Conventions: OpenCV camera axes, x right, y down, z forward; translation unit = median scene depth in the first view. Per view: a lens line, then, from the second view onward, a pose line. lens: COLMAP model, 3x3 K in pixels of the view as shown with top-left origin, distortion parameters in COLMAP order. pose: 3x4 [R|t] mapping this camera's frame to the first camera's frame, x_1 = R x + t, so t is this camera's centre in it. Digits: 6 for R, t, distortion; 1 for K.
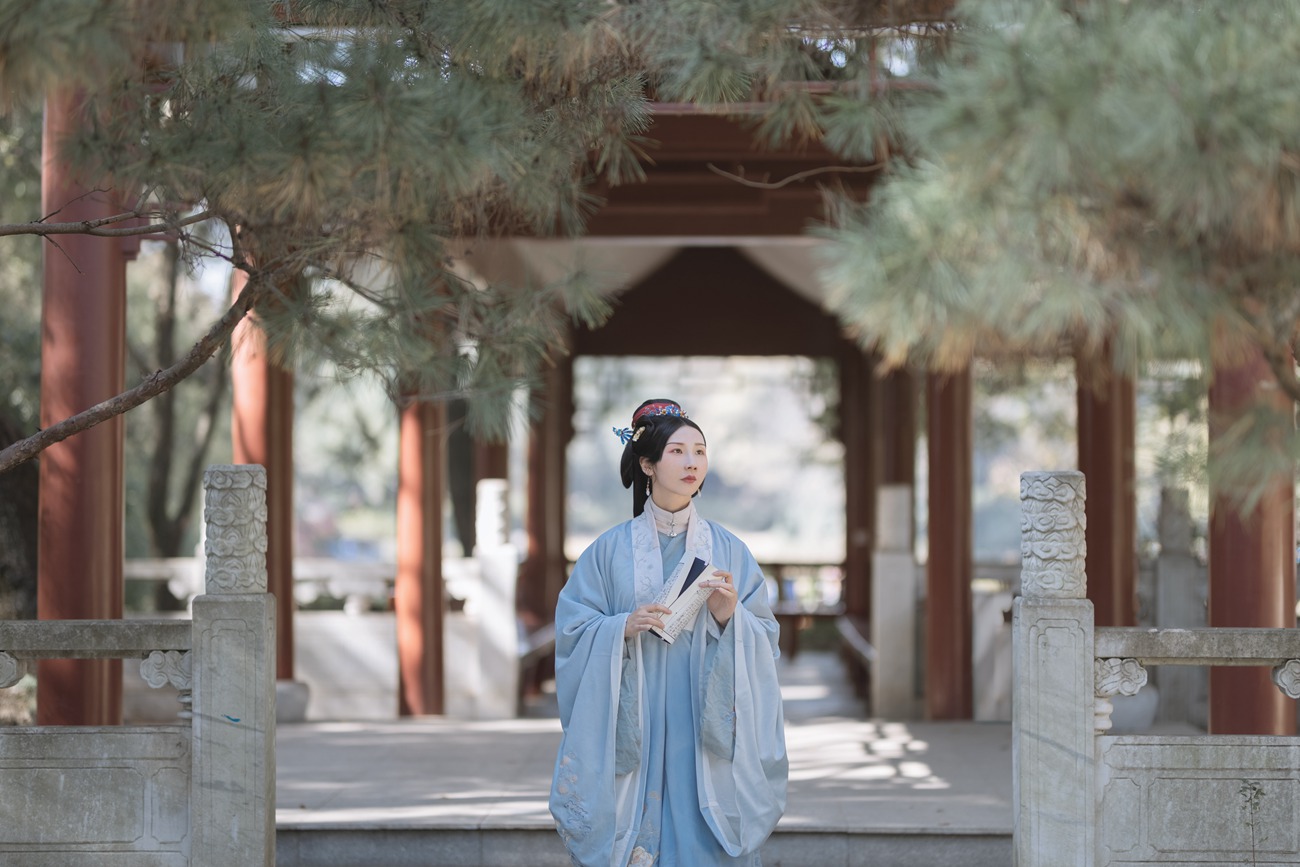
lens RADIAL K [[3156.0, 0, 649.4], [0, 3156.0, 433.2], [0, 0, 1]] dist [0.057653, 0.000000]
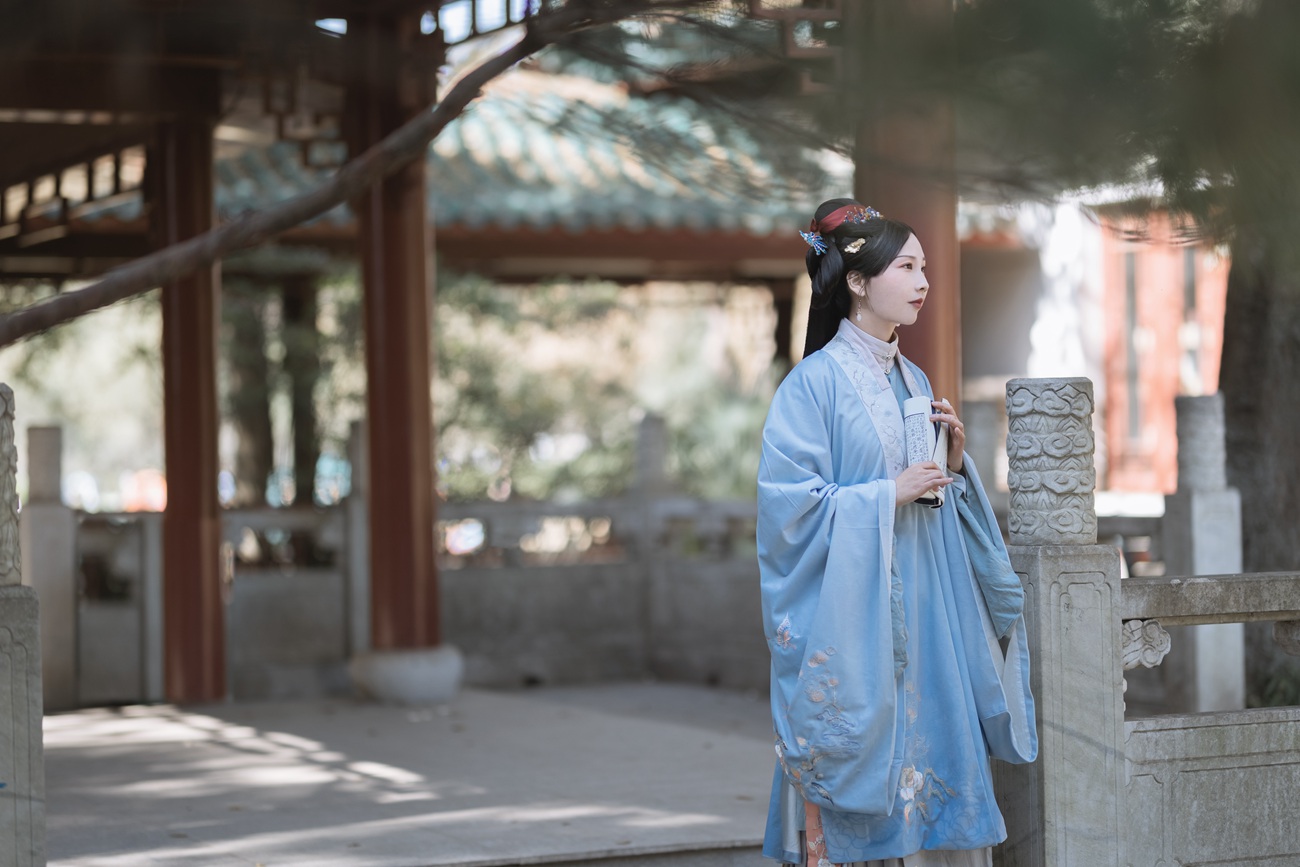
lens RADIAL K [[3156.0, 0, 650.1], [0, 3156.0, 432.3], [0, 0, 1]] dist [0.057653, 0.000000]
pose [[0.875654, -0.020478, 0.482504, -0.325713], [0.010331, 0.999666, 0.023679, 0.006278], [-0.482828, -0.015750, 0.875574, 0.386281]]
